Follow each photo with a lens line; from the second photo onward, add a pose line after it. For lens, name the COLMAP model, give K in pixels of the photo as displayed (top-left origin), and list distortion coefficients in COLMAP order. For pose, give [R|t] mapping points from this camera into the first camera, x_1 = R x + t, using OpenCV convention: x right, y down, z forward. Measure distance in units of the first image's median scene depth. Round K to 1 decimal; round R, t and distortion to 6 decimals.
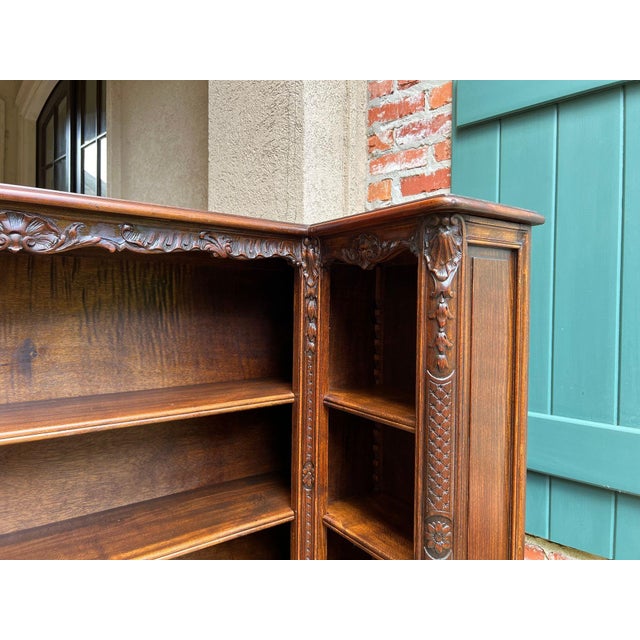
lens RADIAL K [[484.0, 0, 318.1], [0, 484.0, 315.1], [0, 0, 1]] dist [0.045666, -0.054803]
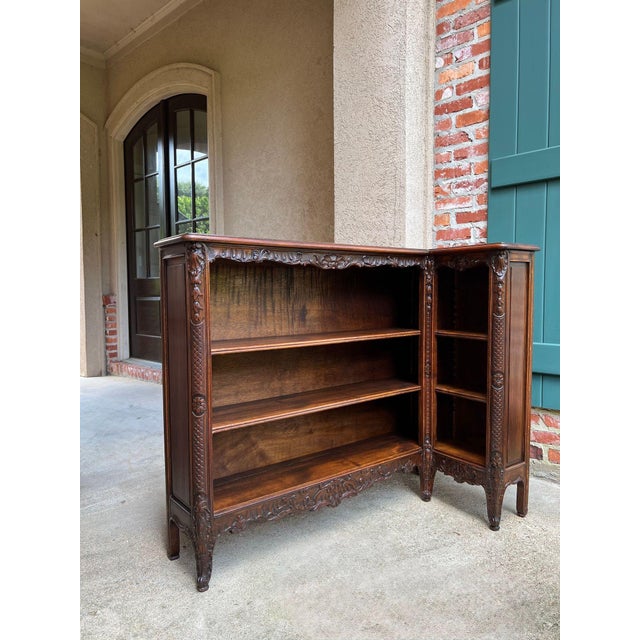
lens RADIAL K [[478.1, 0, 325.7], [0, 478.1, 321.7], [0, 0, 1]] dist [0.059148, -0.063736]
pose [[0.999559, -0.018701, 0.023071, -0.425523], [0.017648, 0.998830, 0.045021, 0.019141], [-0.023886, -0.044594, 0.998720, -0.885166]]
